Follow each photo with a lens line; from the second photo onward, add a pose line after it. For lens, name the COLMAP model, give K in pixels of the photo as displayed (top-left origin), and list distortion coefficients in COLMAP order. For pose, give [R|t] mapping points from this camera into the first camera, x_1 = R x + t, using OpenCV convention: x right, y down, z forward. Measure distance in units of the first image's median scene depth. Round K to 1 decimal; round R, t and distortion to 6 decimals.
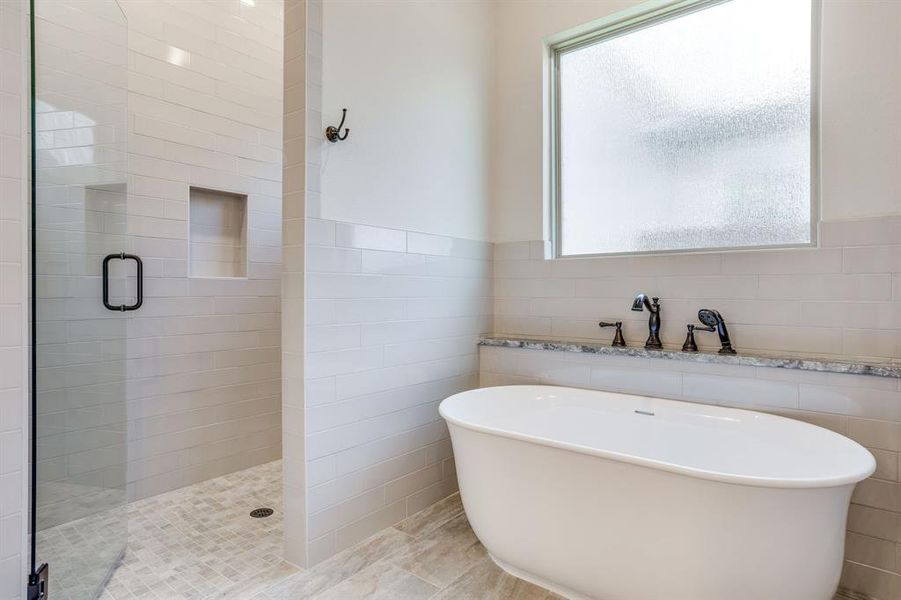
lens RADIAL K [[525.3, 0, 454.9], [0, 525.3, 290.0], [0, 0, 1]] dist [-0.024502, 0.033500]
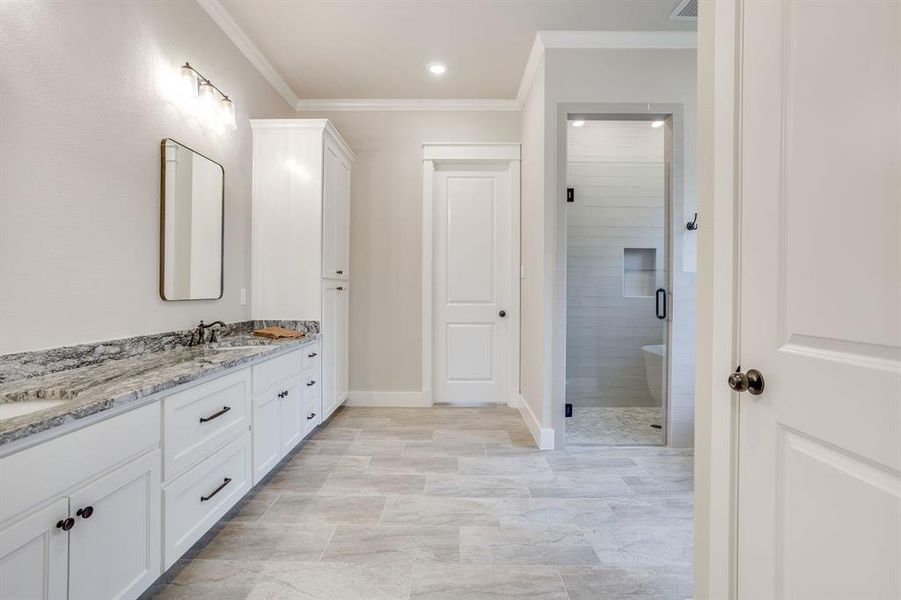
lens RADIAL K [[434.8, 0, 450.8], [0, 434.8, 294.6], [0, 0, 1]] dist [-0.049827, 0.033494]
pose [[0.637439, 0.008419, -0.770454, 0.387989], [-0.005946, 0.999964, 0.006008, -0.051873], [0.770477, 0.000752, 0.637467, -0.617704]]
